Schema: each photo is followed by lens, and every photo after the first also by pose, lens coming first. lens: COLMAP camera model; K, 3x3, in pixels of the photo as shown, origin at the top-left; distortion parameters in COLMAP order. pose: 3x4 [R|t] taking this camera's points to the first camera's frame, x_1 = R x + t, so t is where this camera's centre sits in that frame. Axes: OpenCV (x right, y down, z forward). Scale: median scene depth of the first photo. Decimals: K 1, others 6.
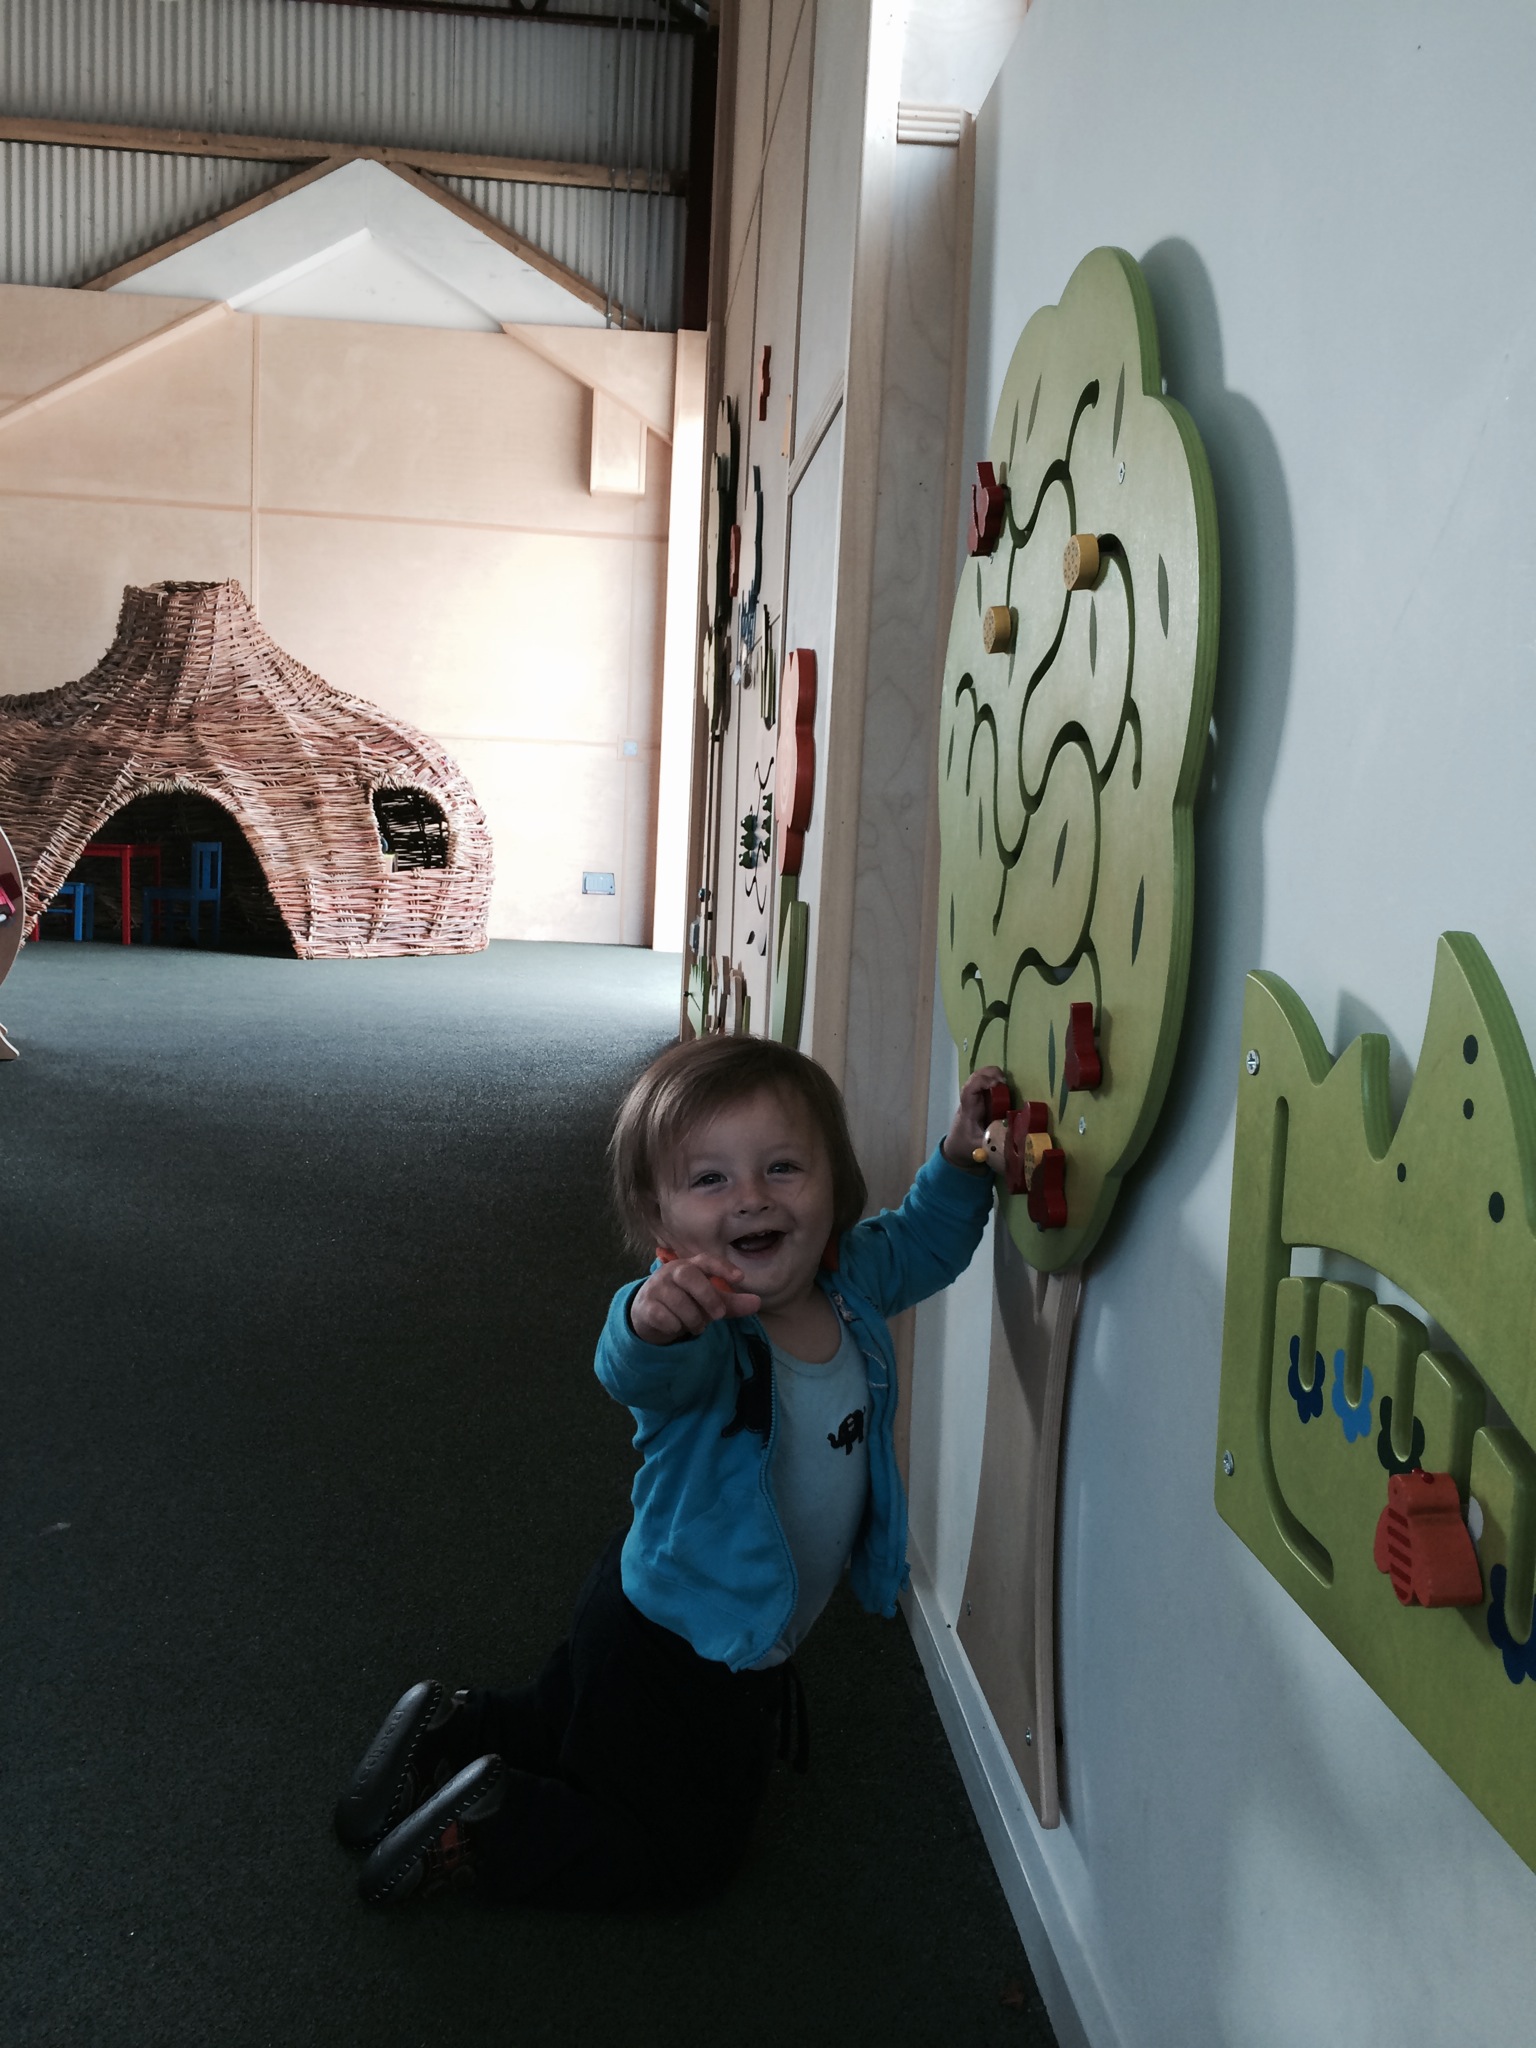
lens RADIAL K [[1734.4, 0, 776.0], [0, 1734.4, 1016.5], [0, 0, 1]] dist [0.051395, -0.065870]
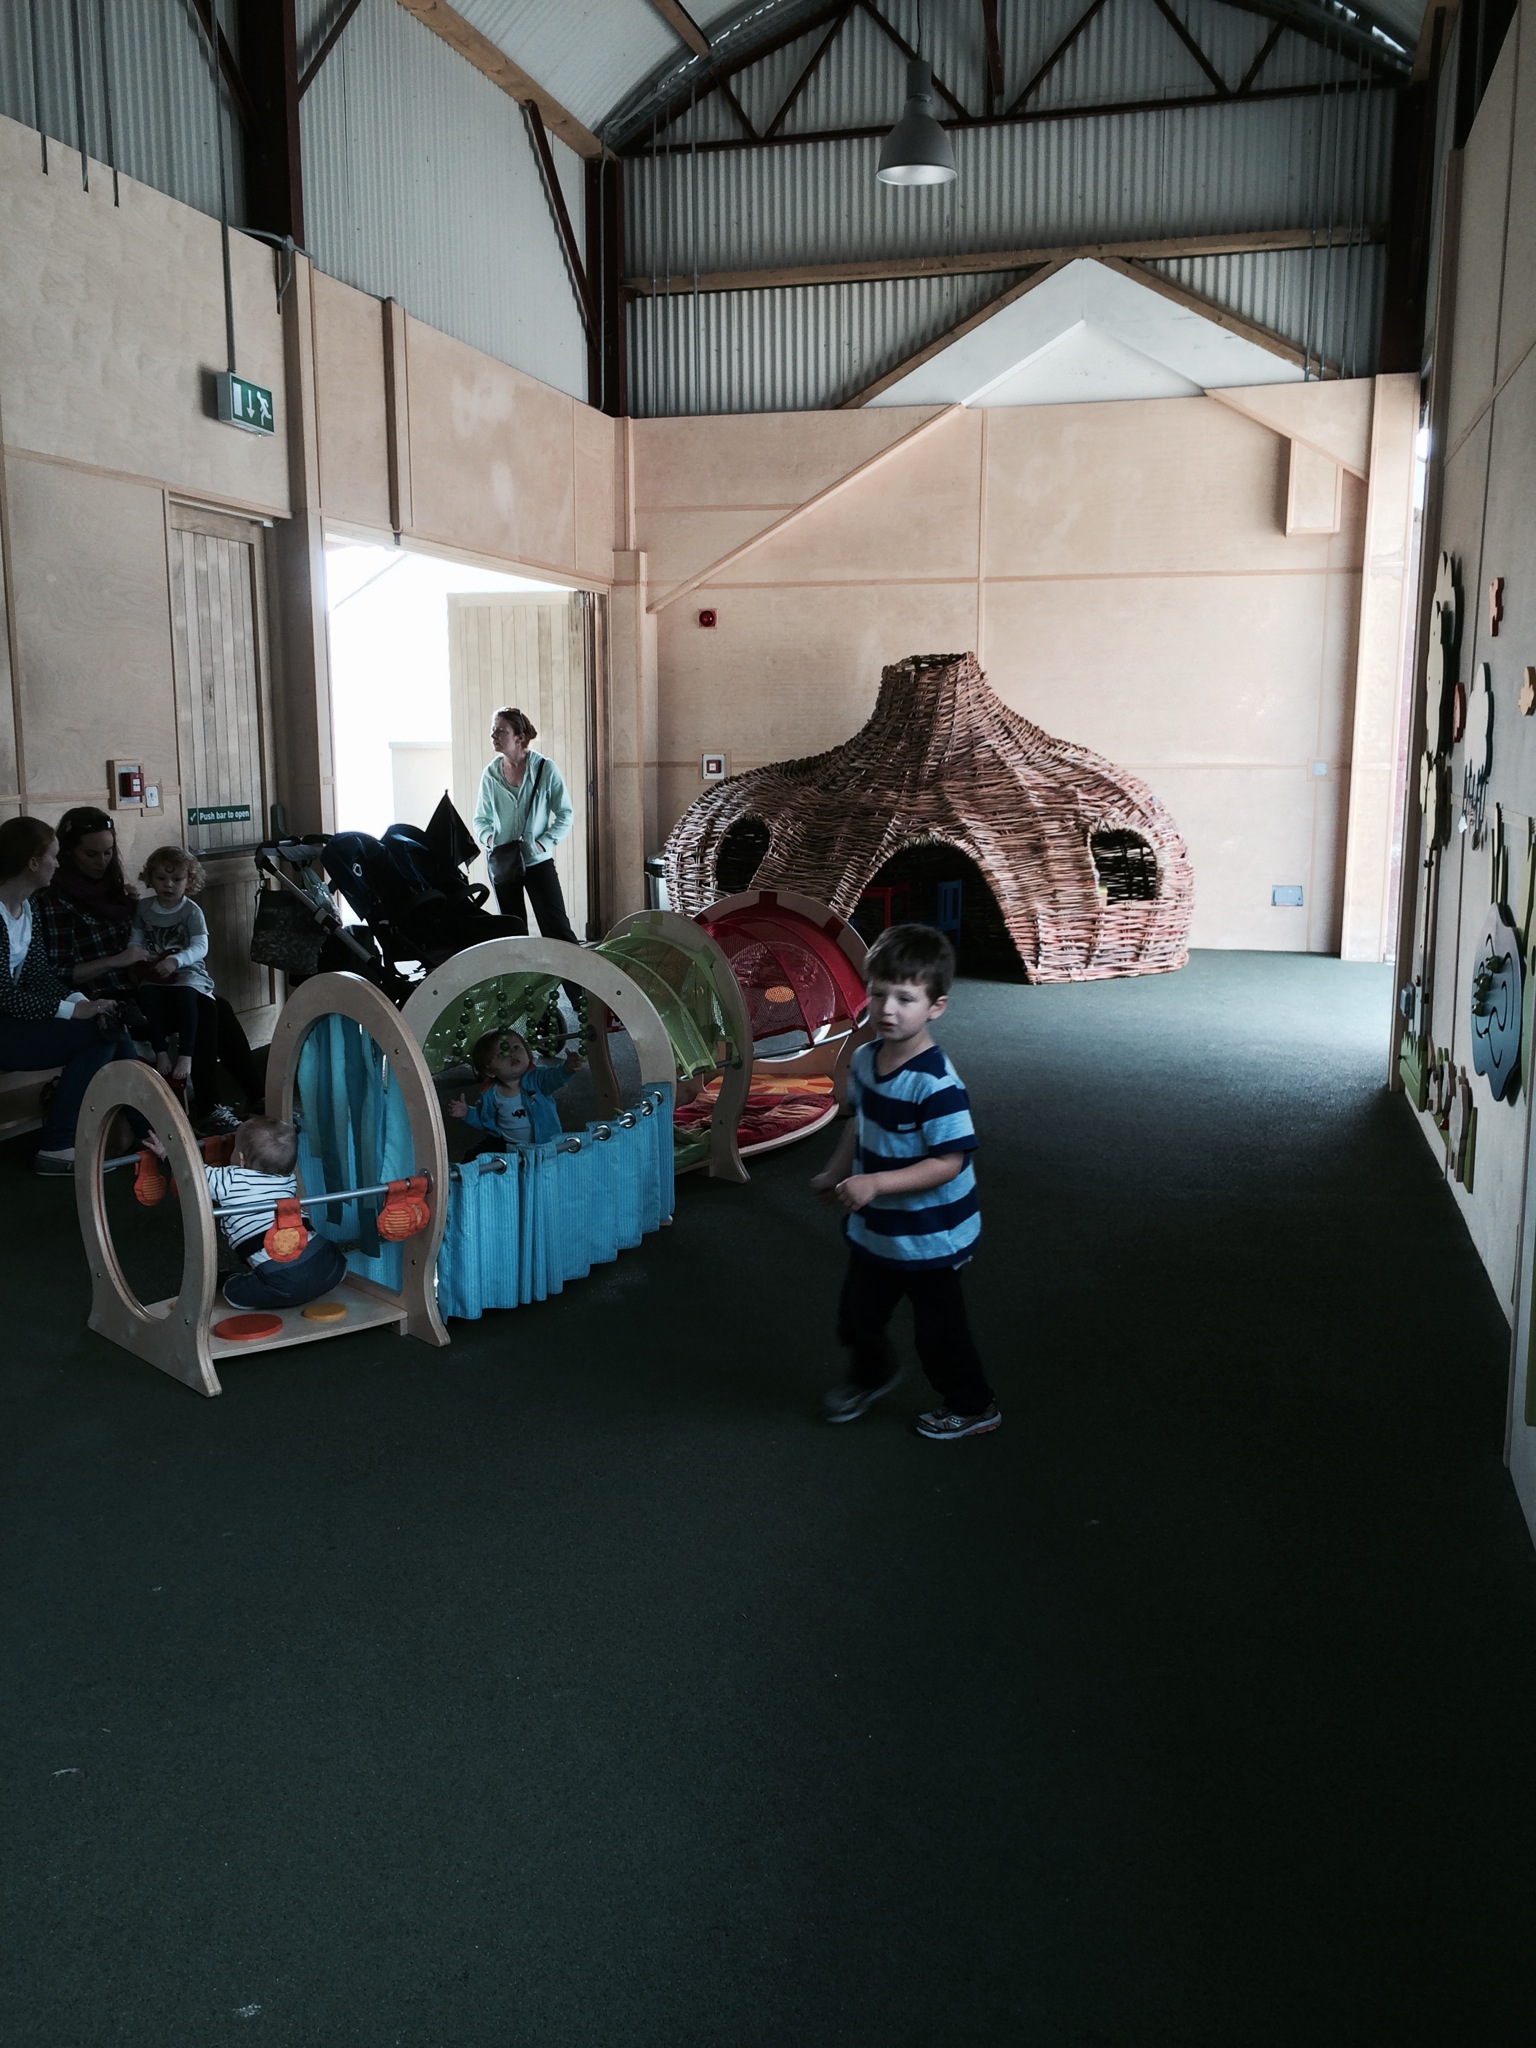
lens RADIAL K [[1734.4, 0, 754.3], [0, 1734.4, 1022.2], [0, 0, 1]] dist [0.051395, -0.065870]
pose [[0.931751, 0.011639, -0.362910, -0.018100], [0.006902, 0.998738, 0.049751, -0.058103], [0.363031, -0.048861, 0.930495, -0.142000]]
